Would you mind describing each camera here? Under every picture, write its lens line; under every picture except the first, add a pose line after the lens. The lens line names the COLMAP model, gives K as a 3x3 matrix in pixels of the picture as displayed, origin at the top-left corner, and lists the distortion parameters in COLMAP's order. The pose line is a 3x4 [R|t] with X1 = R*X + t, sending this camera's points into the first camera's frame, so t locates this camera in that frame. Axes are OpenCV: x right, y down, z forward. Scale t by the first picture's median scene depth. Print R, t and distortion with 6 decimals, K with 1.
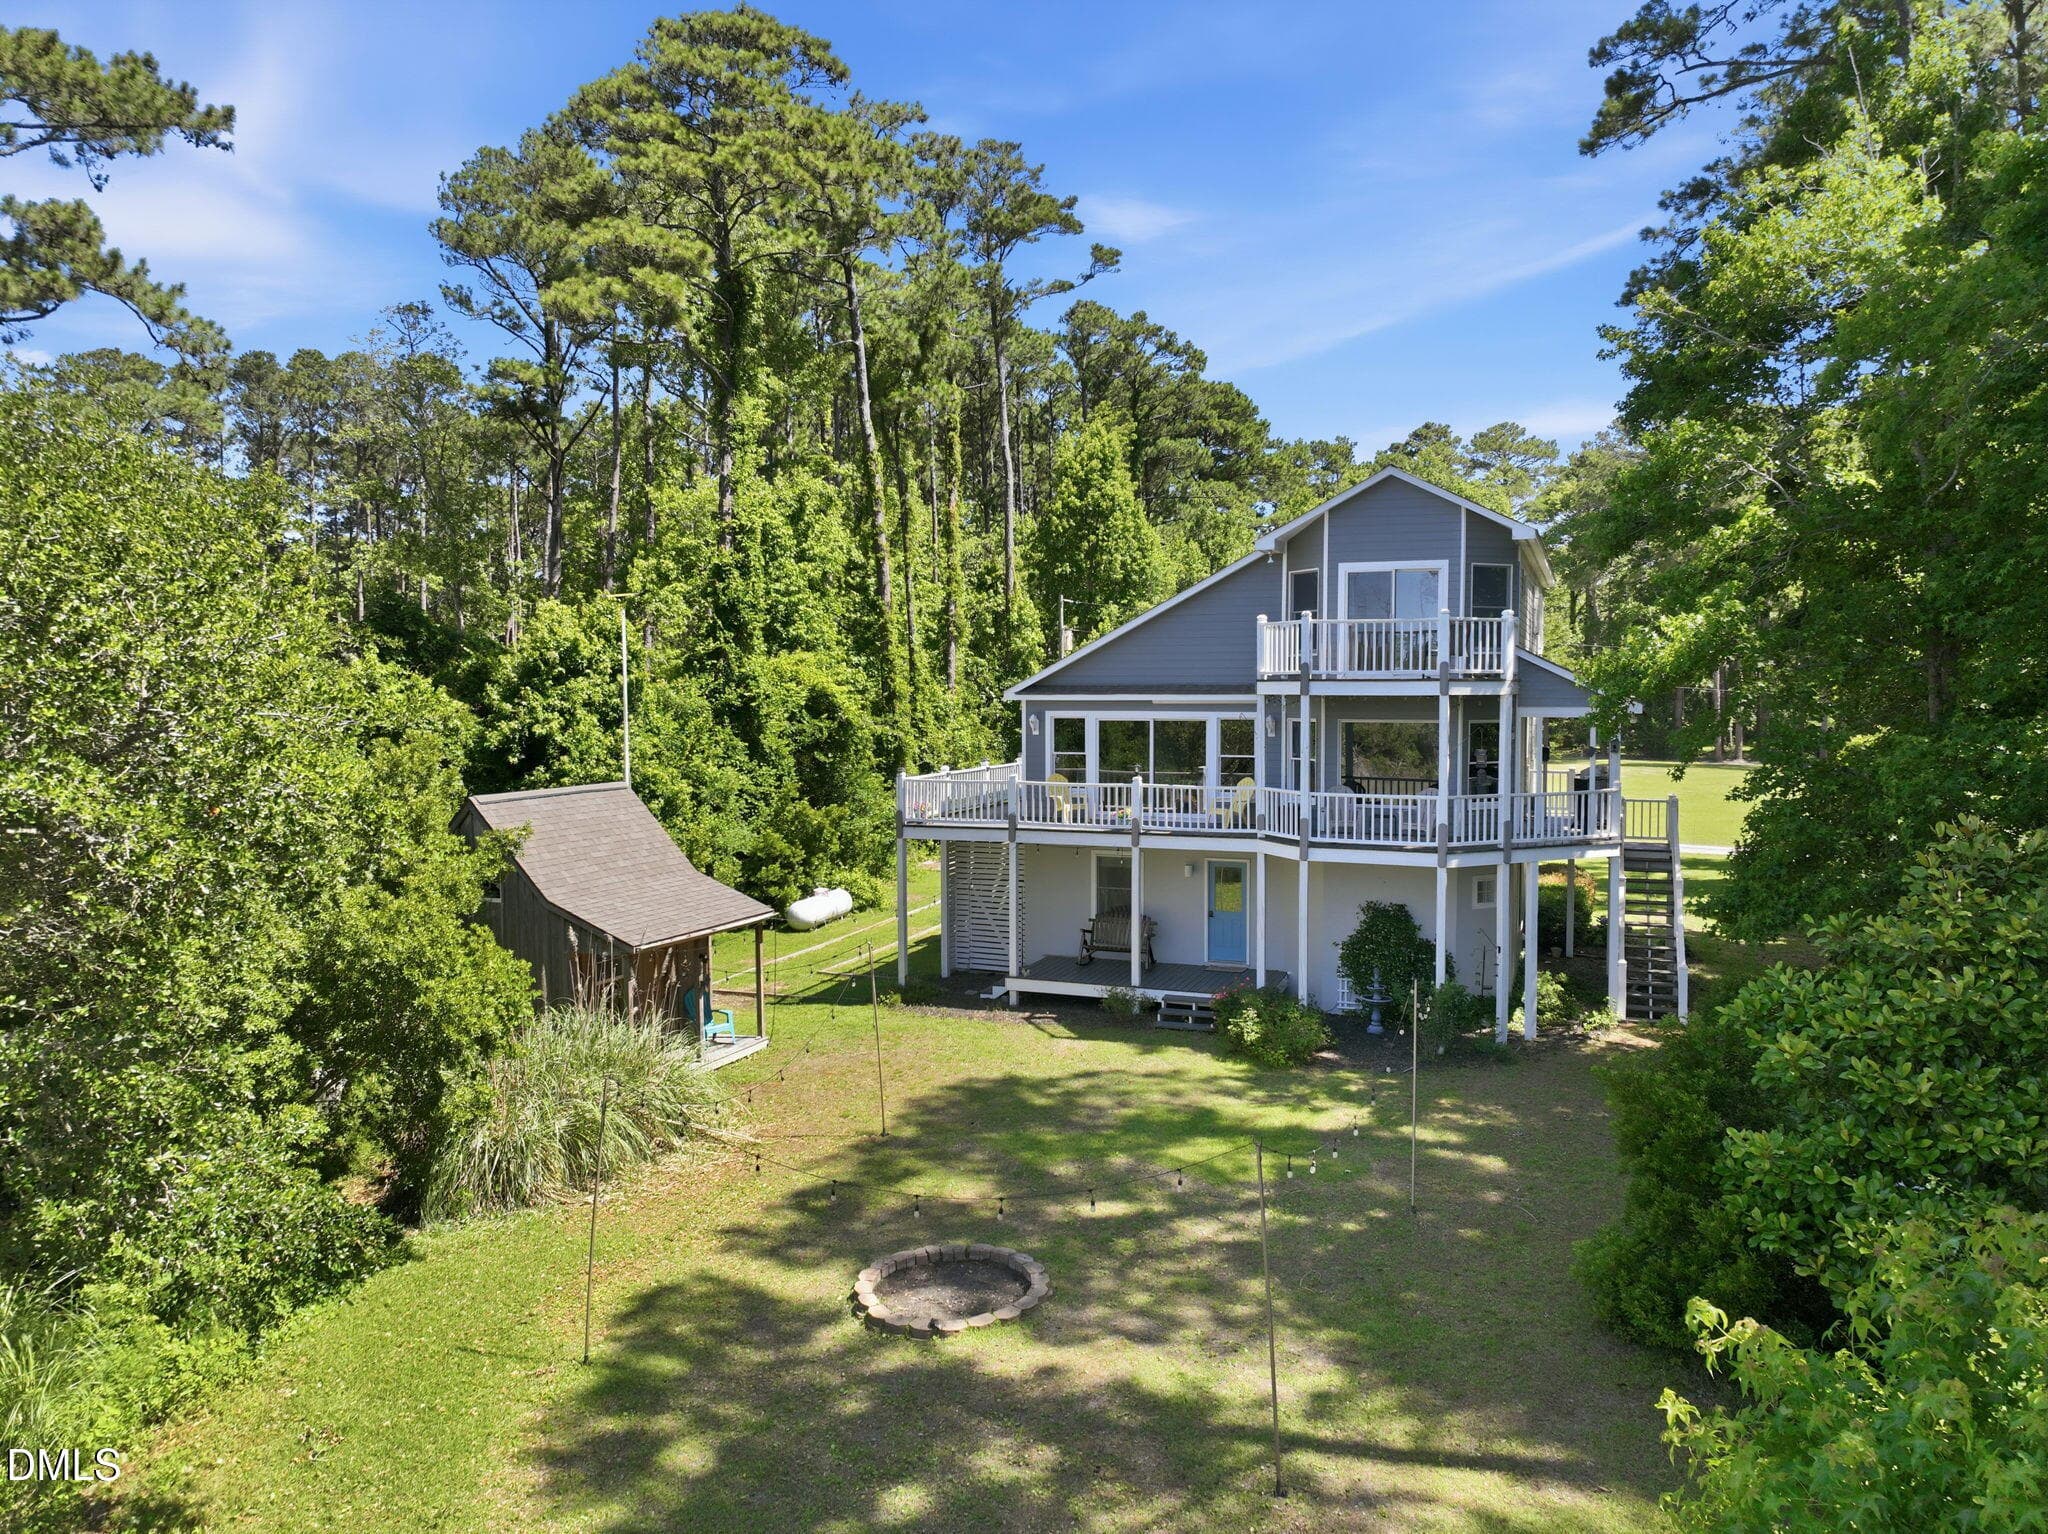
lens RADIAL K [[1488.4, 0, 1030.4], [0, 1488.4, 767.1], [0, 0, 1]] dist [-0.001762, 0.000233]
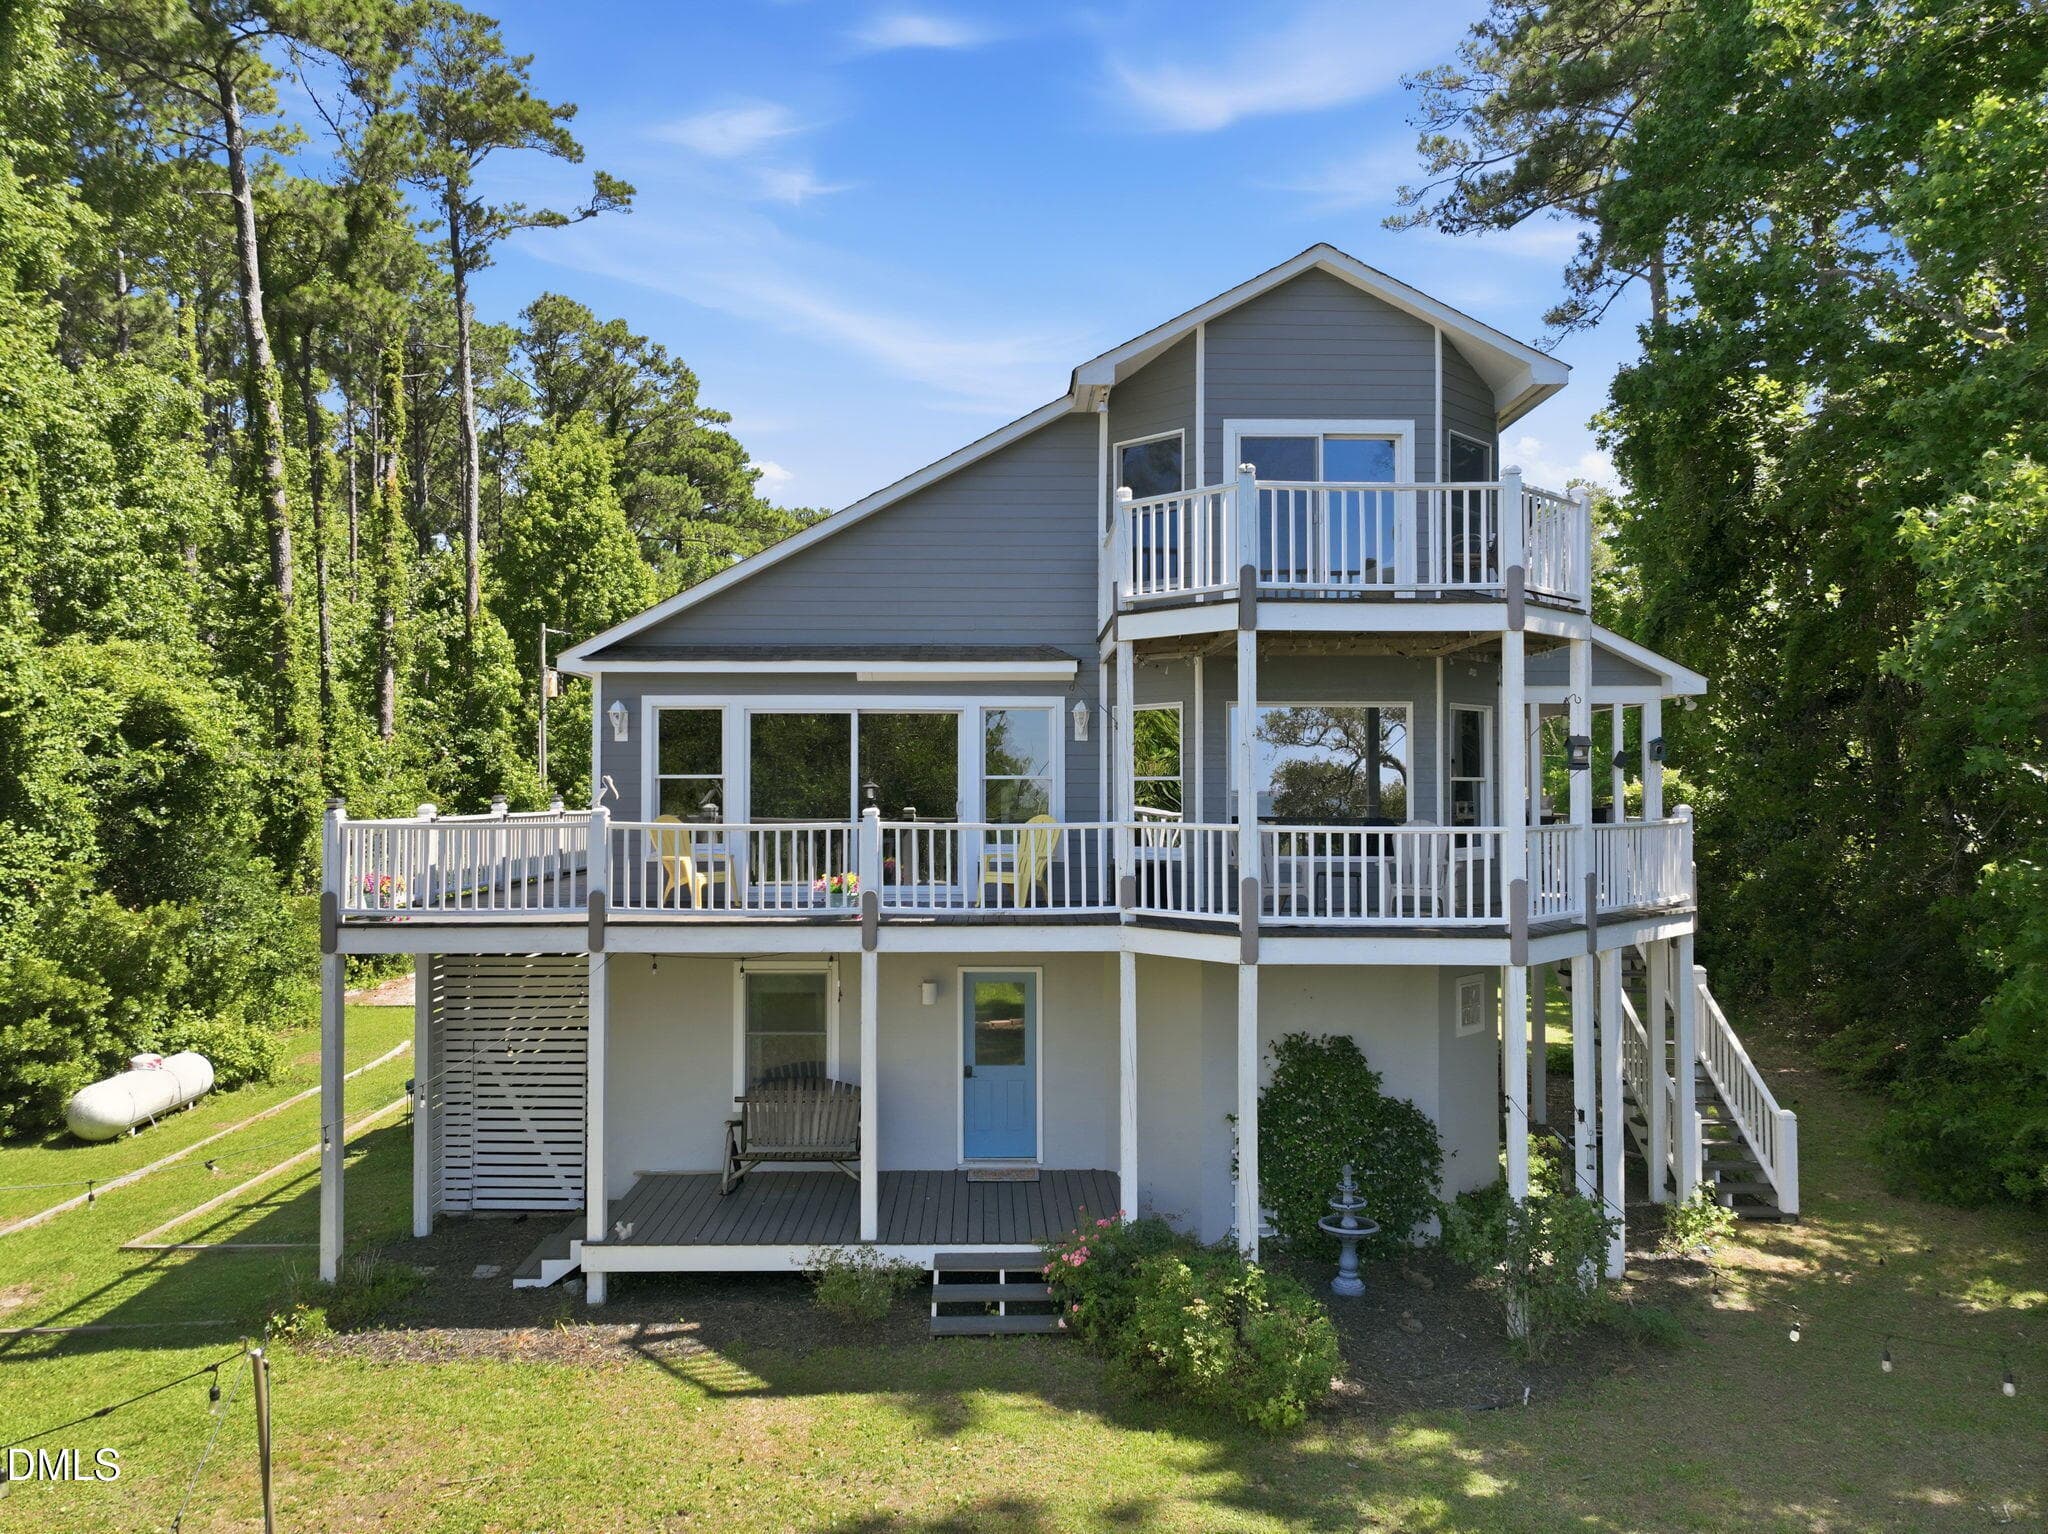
lens RADIAL K [[1440.2, 0, 1026.8], [0, 1440.2, 757.6], [0, 0, 1]] dist [0.009761, 0.007743]
pose [[0.926228, 0.009019, 0.376856, -0.043559], [0.020612, 0.997006, -0.074522, 0.019108], [-0.376400, 0.076792, 0.923269, 0.387156]]
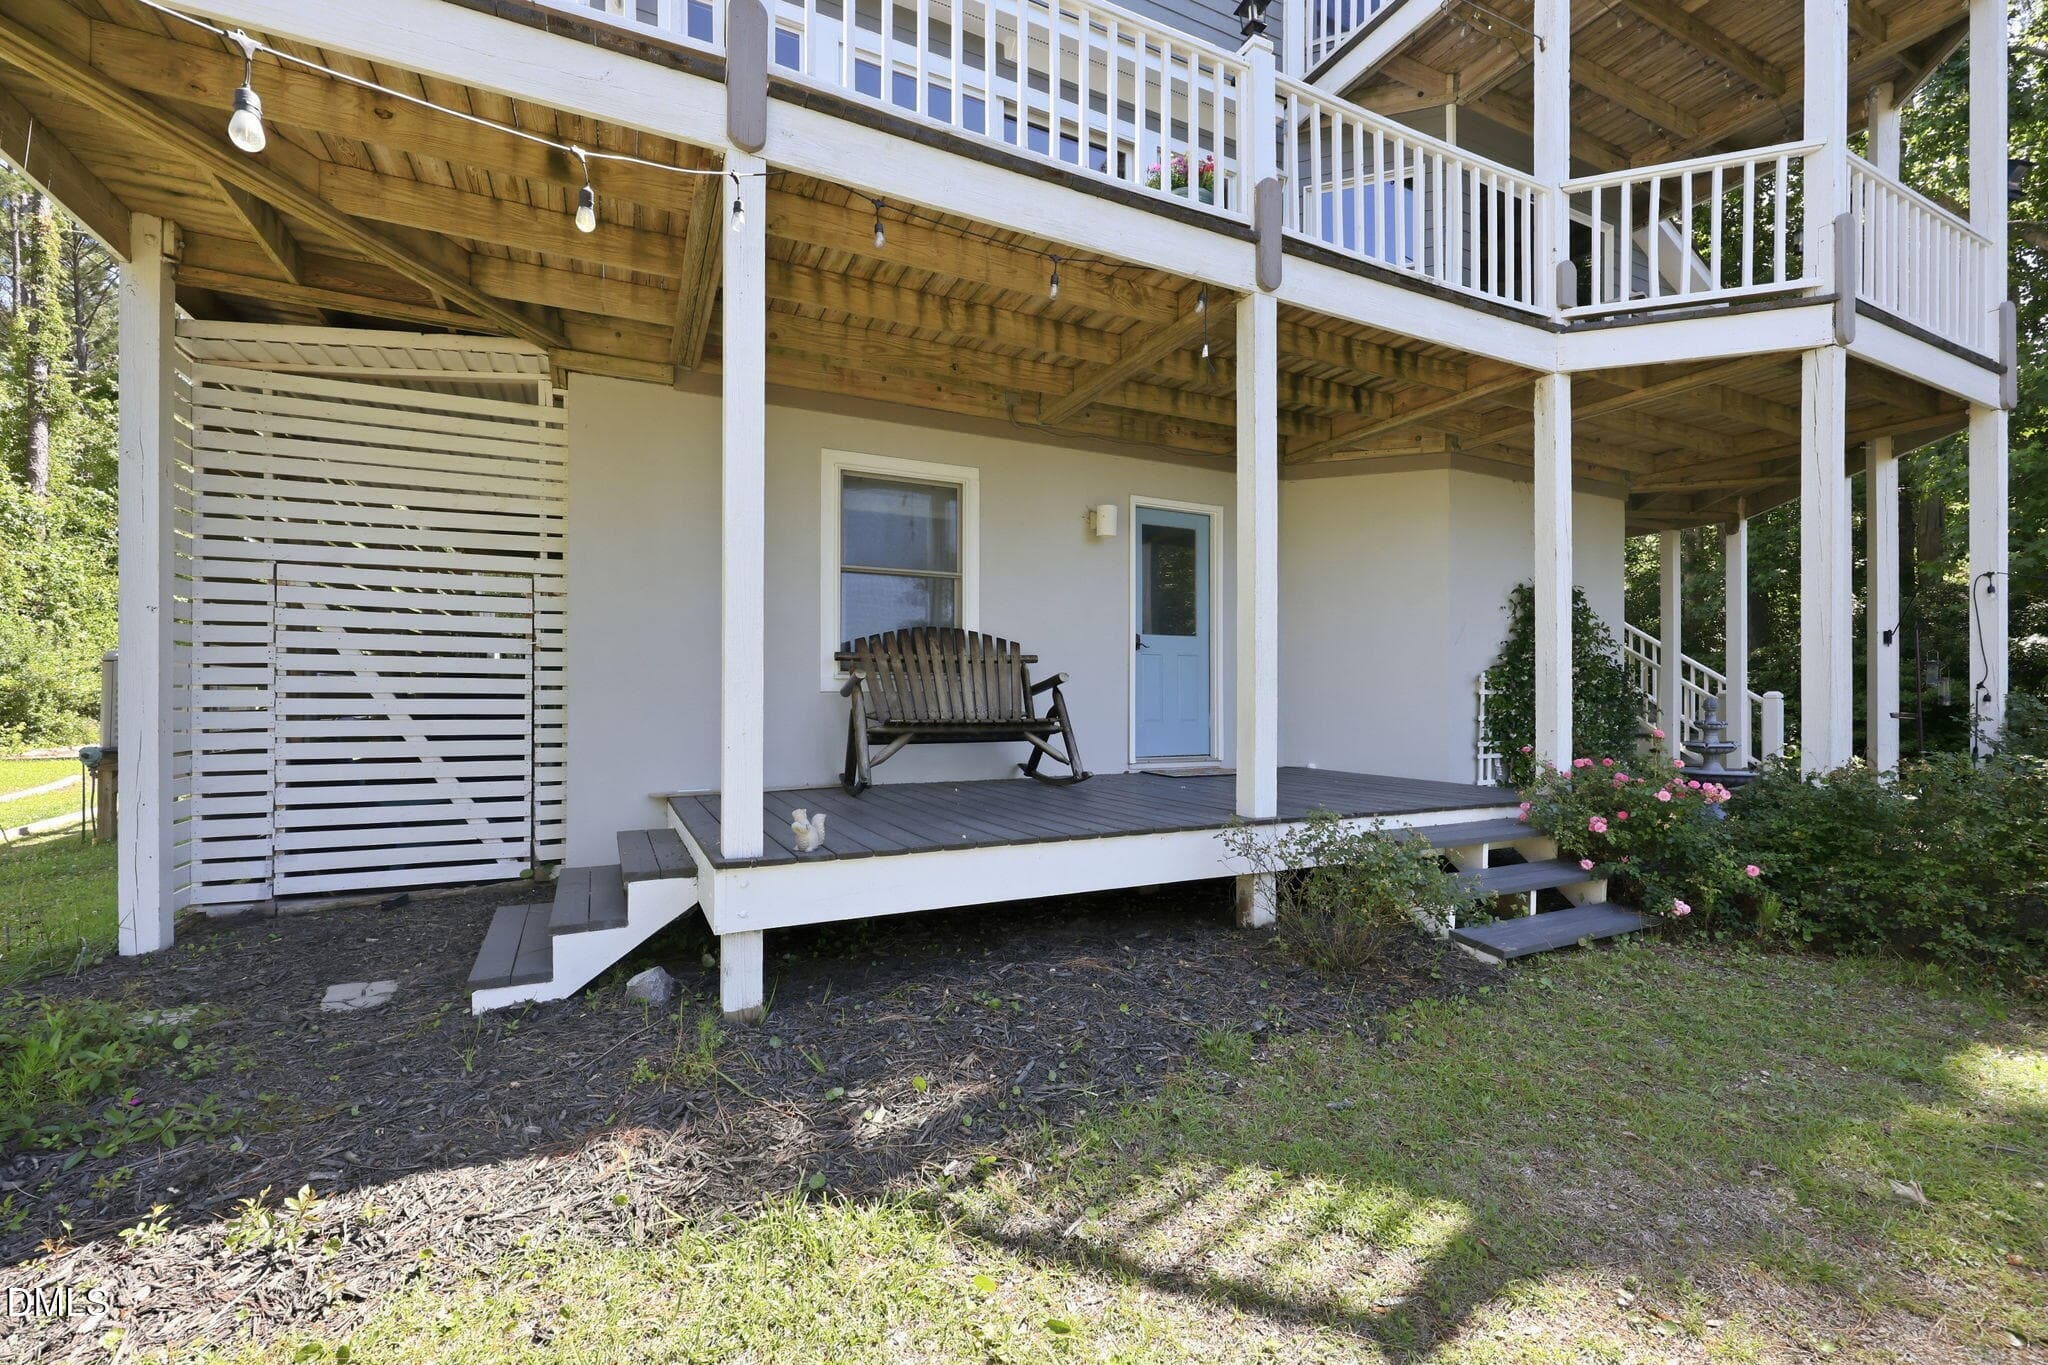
lens RADIAL K [[854.8, 0, 1011.9], [0, 854.8, 694.2], [0, 0, 1]] dist [0.008782, -0.000100]
pose [[0.687194, 0.009227, 0.726415, -0.050574], [0.045790, 0.997381, -0.055986, 0.095124], [-0.725029, 0.071736, 0.684972, 0.671014]]
